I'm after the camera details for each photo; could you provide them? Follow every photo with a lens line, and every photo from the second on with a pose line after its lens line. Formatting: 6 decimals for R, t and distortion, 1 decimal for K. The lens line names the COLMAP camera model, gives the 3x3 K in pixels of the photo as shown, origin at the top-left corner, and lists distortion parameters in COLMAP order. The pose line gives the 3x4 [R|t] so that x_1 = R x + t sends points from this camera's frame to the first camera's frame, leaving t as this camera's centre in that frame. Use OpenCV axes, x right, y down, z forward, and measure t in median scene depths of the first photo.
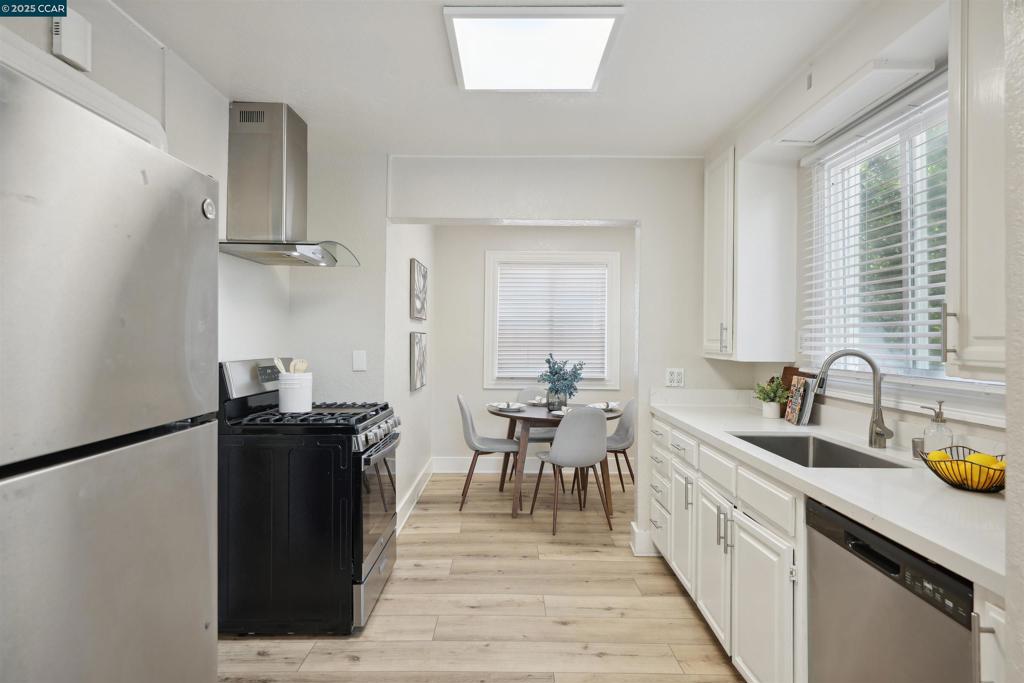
lens RADIAL K [[557.2, 0, 508.8], [0, 557.2, 334.6], [0, 0, 1]] dist [-0.005291, 0.002682]
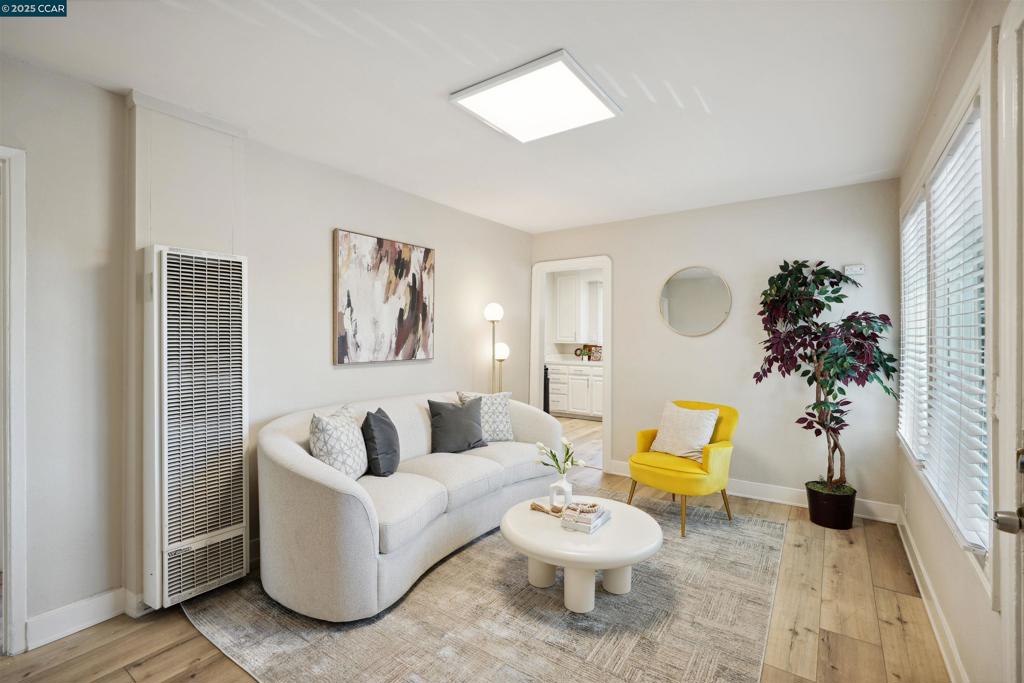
lens RADIAL K [[460.7, 0, 514.9], [0, 460.7, 330.6], [0, 0, 1]] dist [-0.012270, 0.002922]
pose [[0.570898, 0.003984, 0.821011, -1.818323], [-0.003323, 0.999991, -0.002542, -0.016634], [-0.821014, -0.001277, 0.570906, -0.180554]]
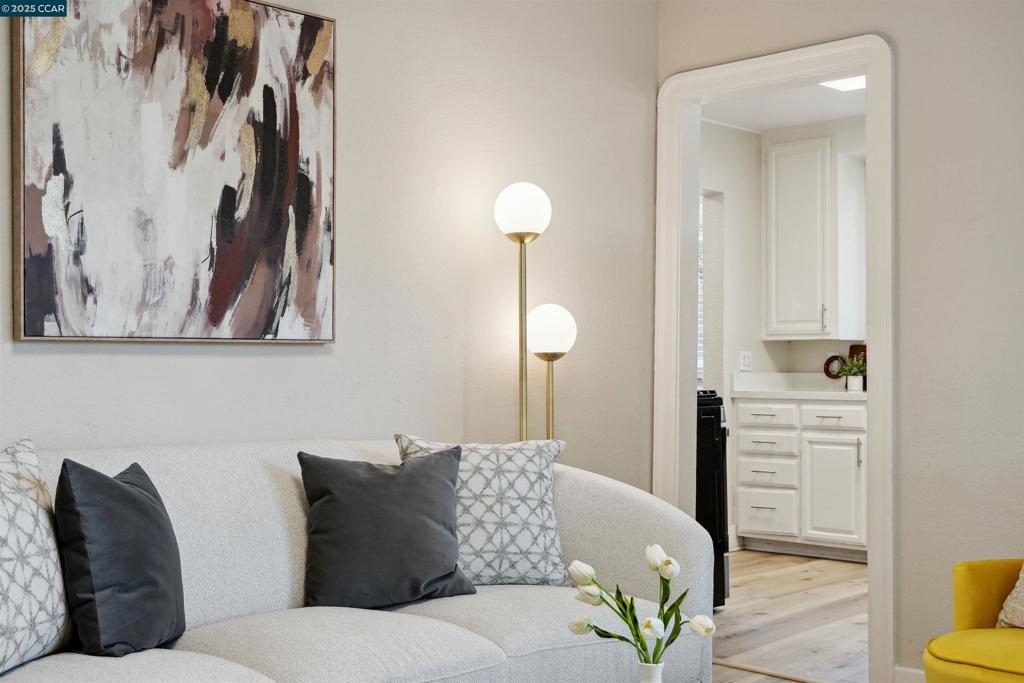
lens RADIAL K [[1249.6, 0, 513.5], [0, 1249.6, 349.5], [0, 0, 1]] dist [0.004450, 0.000000]
pose [[0.689854, -0.001894, 0.723946, -1.649615], [0.003002, 0.999995, -0.000244, 0.061357], [-0.723942, 0.002341, 0.689857, -0.200791]]
